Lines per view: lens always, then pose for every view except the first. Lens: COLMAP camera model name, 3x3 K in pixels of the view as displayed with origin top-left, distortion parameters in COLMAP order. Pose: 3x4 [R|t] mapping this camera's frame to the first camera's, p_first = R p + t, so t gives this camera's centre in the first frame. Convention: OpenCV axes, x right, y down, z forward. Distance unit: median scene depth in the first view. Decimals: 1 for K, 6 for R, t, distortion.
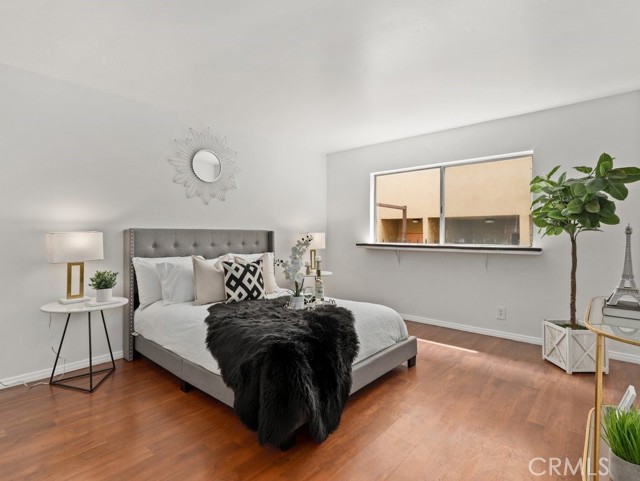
lens RADIAL K [[327.7, 0, 322.9], [0, 327.7, 238.2], [0, 0, 1]] dist [0.003759, -0.001883]
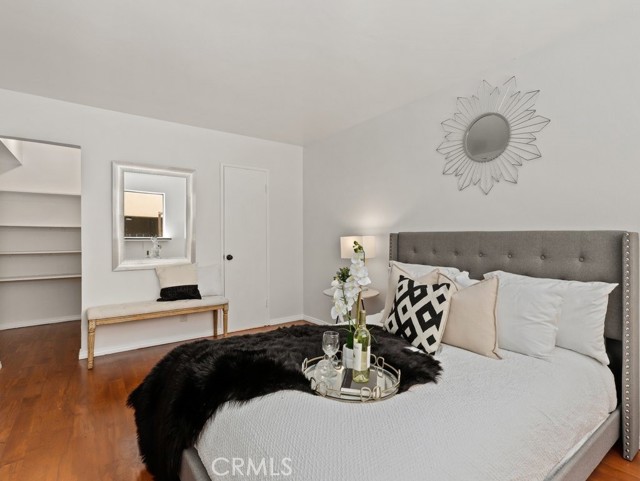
lens RADIAL K [[327.7, 0, 322.9], [0, 327.7, 238.2], [0, 0, 1]] dist [0.003759, -0.001883]
pose [[-0.220320, 0.002777, -0.975424, 0.418575], [-0.014319, 0.999879, 0.006081, -0.013275], [0.975323, 0.015306, -0.220253, 0.906532]]
